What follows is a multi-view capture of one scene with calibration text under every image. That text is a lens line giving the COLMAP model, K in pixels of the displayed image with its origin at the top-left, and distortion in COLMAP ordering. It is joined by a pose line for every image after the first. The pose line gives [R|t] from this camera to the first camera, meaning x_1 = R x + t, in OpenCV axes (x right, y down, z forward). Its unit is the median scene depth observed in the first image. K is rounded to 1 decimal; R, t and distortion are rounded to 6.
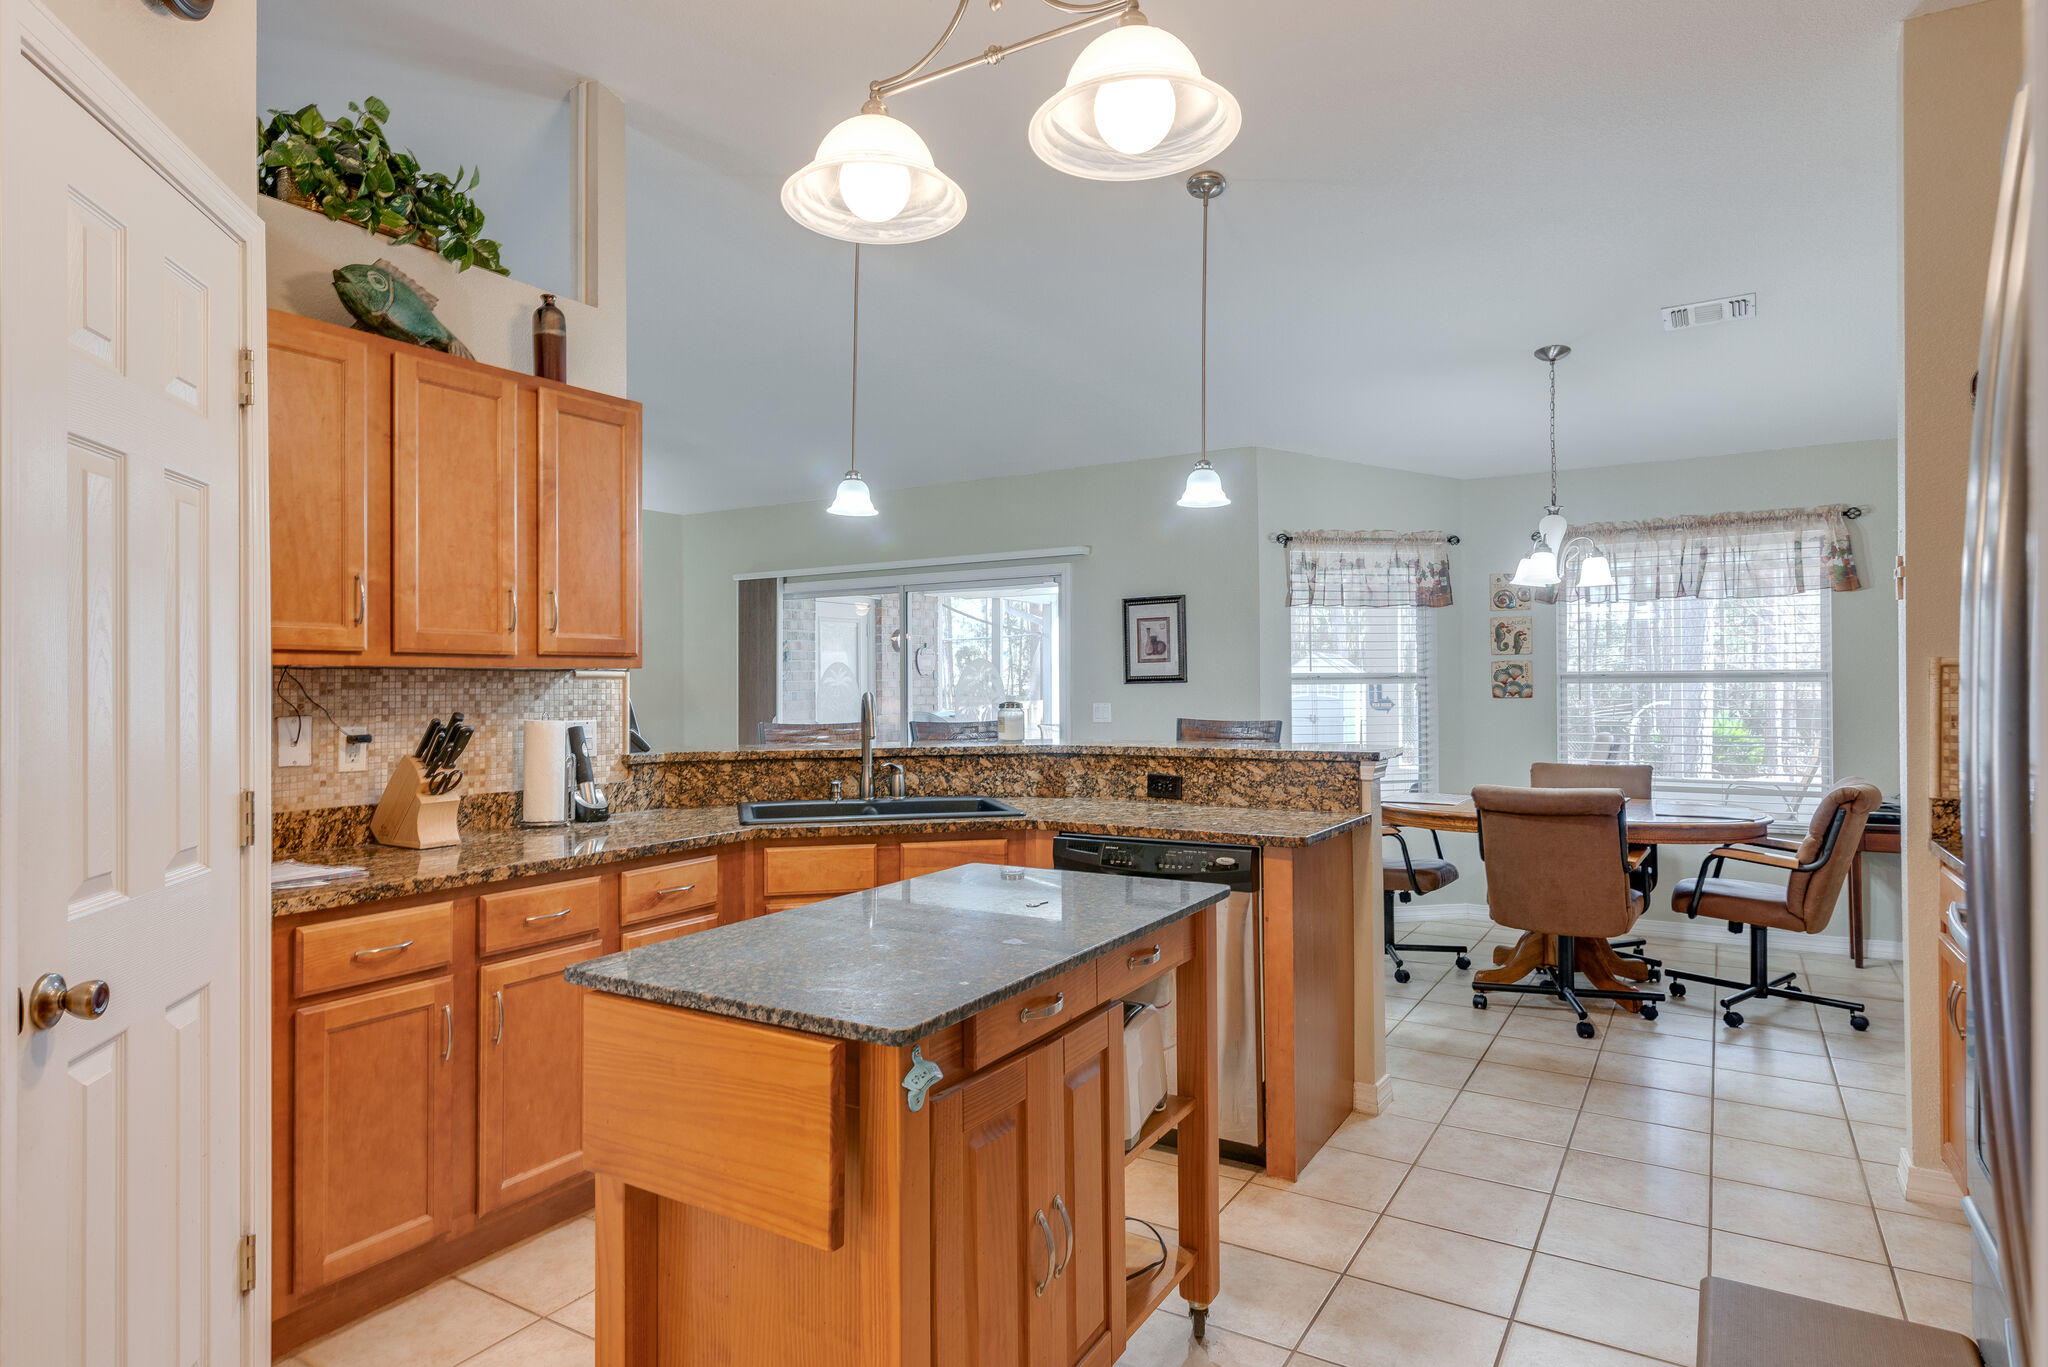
lens RADIAL K [[1158.2, 0, 1010.9], [0, 1158.2, 668.9], [0, 0, 1]] dist [-0.000361, 0.000350]
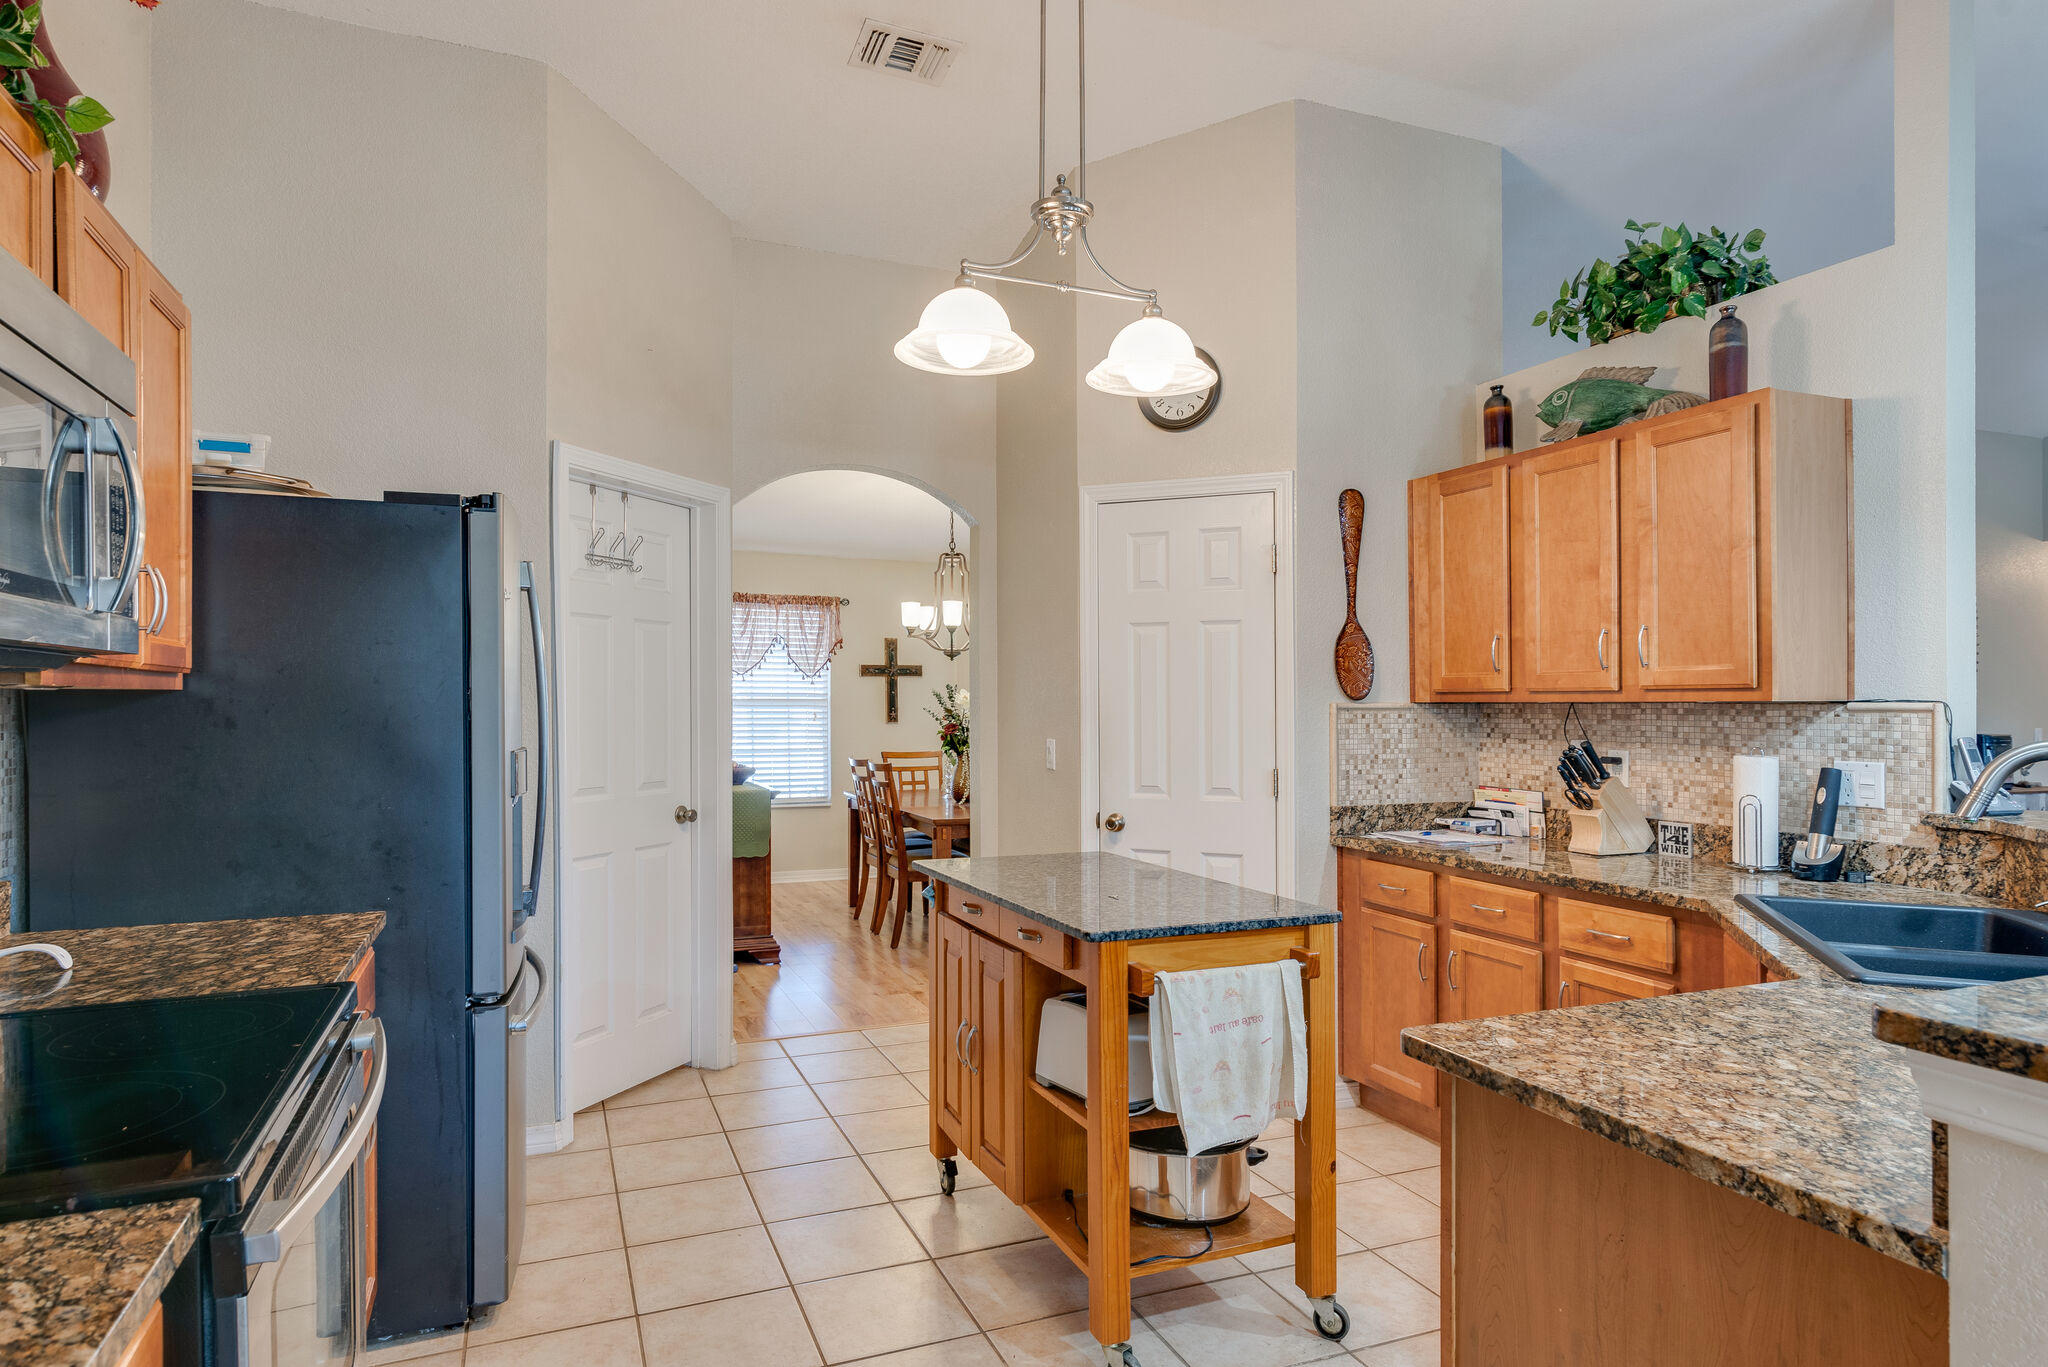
lens RADIAL K [[1158.2, 0, 1006.4], [0, 1158.2, 709.6], [0, 0, 1]] dist [-0.000361, 0.000350]
pose [[-0.592834, 0.006575, -0.805298, 0.653060], [0.011395, 0.999935, -0.000225, -0.000143], [0.805244, -0.009310, -0.592871, 0.990680]]
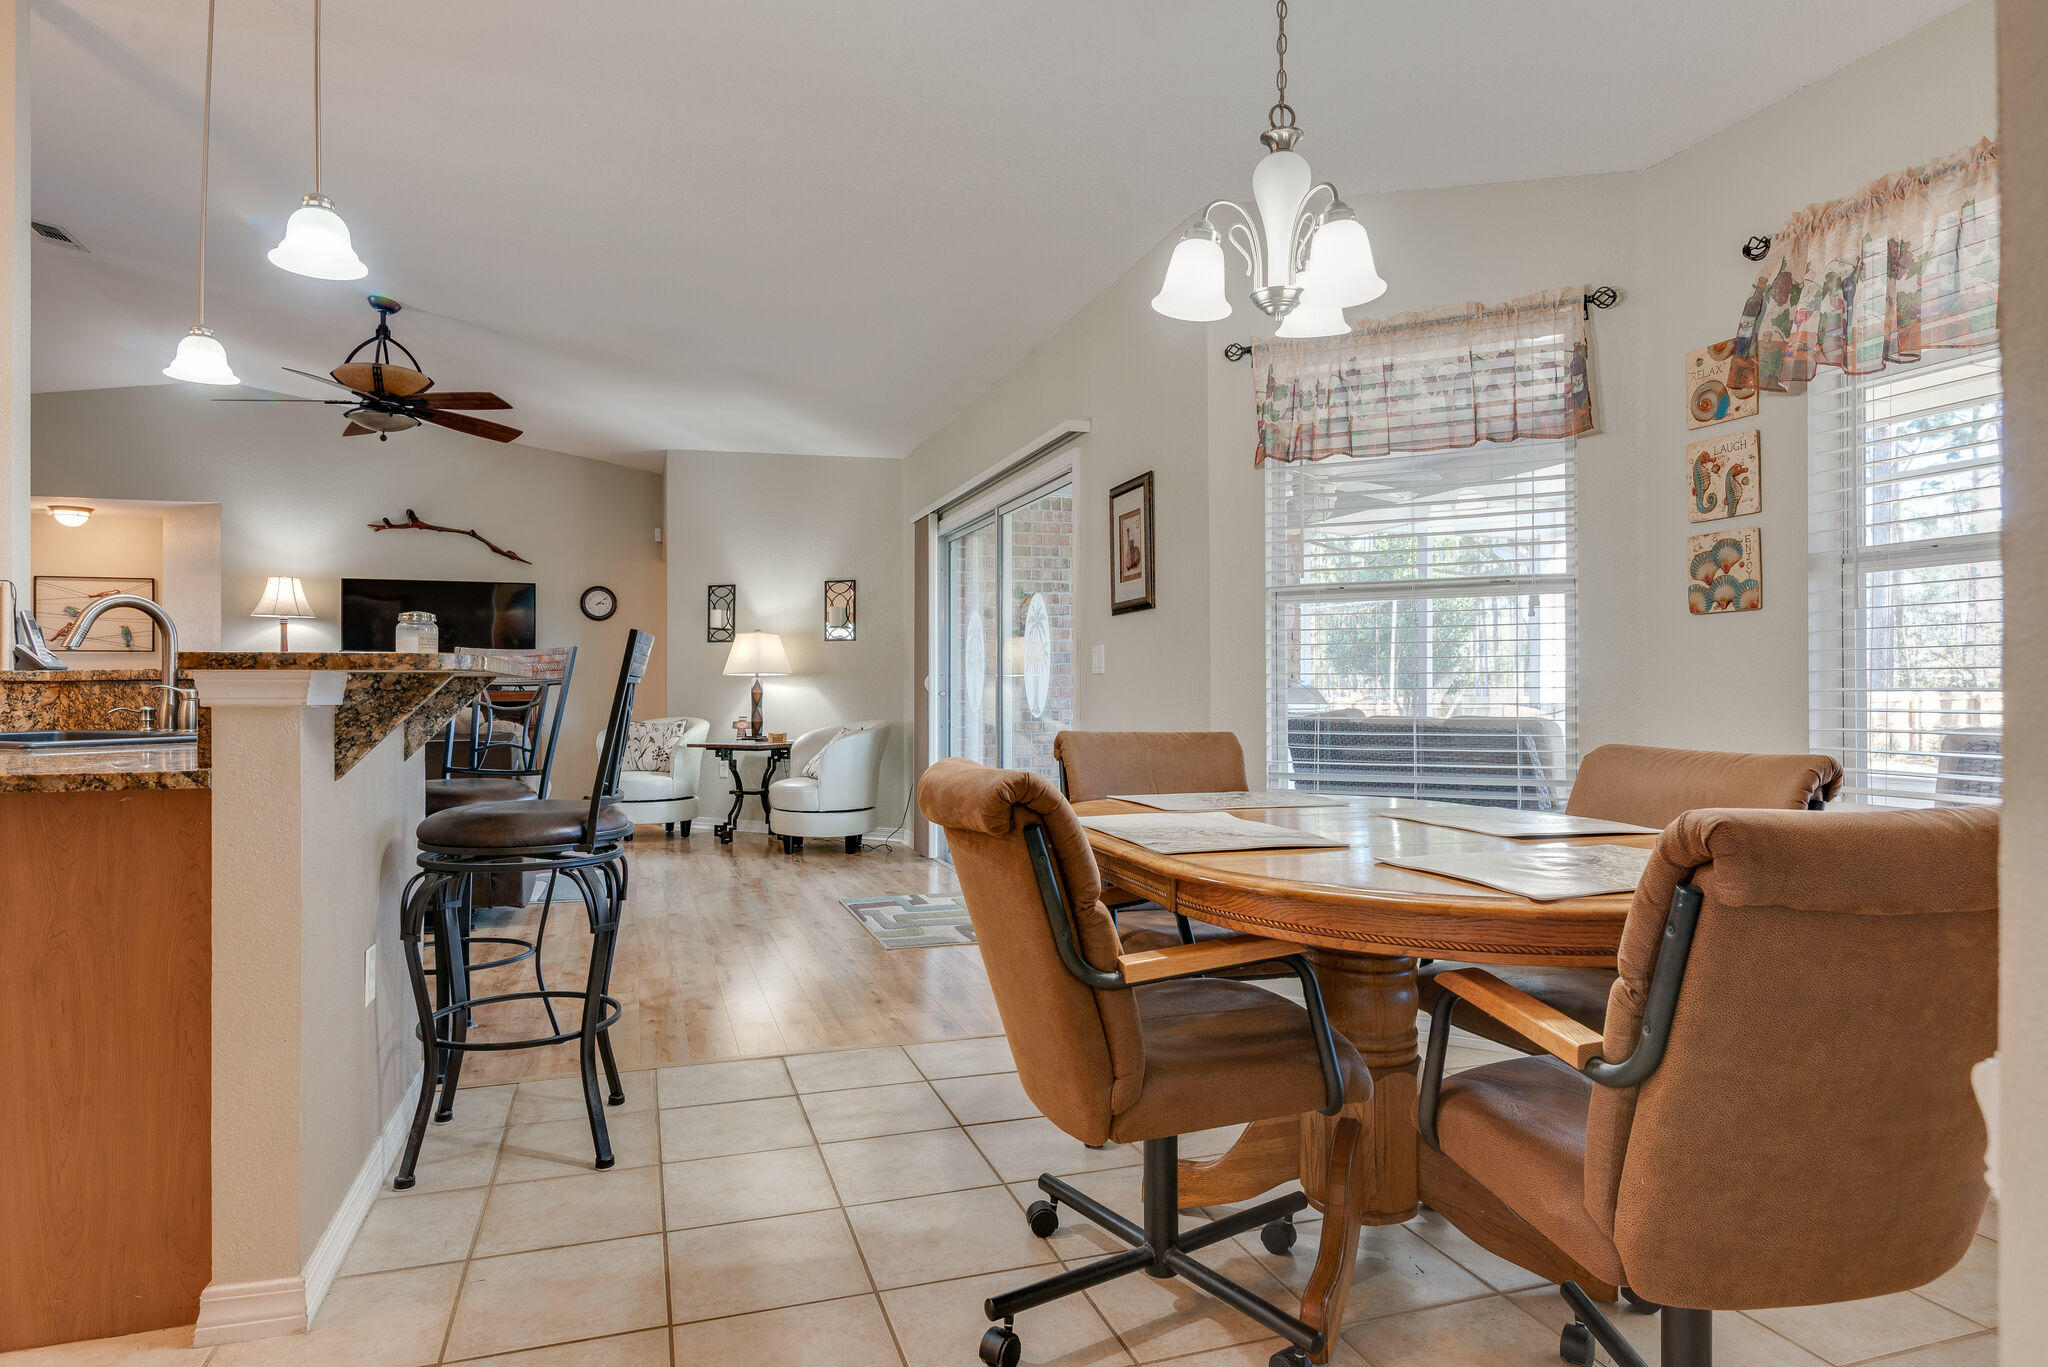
lens RADIAL K [[1158.2, 0, 1026.0], [0, 1158.2, 686.5], [0, 0, 1]] dist [-0.000361, 0.000350]
pose [[0.764067, 0.005103, -0.645116, 0.937795], [0.009051, 0.999786, 0.018628, 0.078742], [0.645073, -0.020072, 0.763857, 0.843851]]
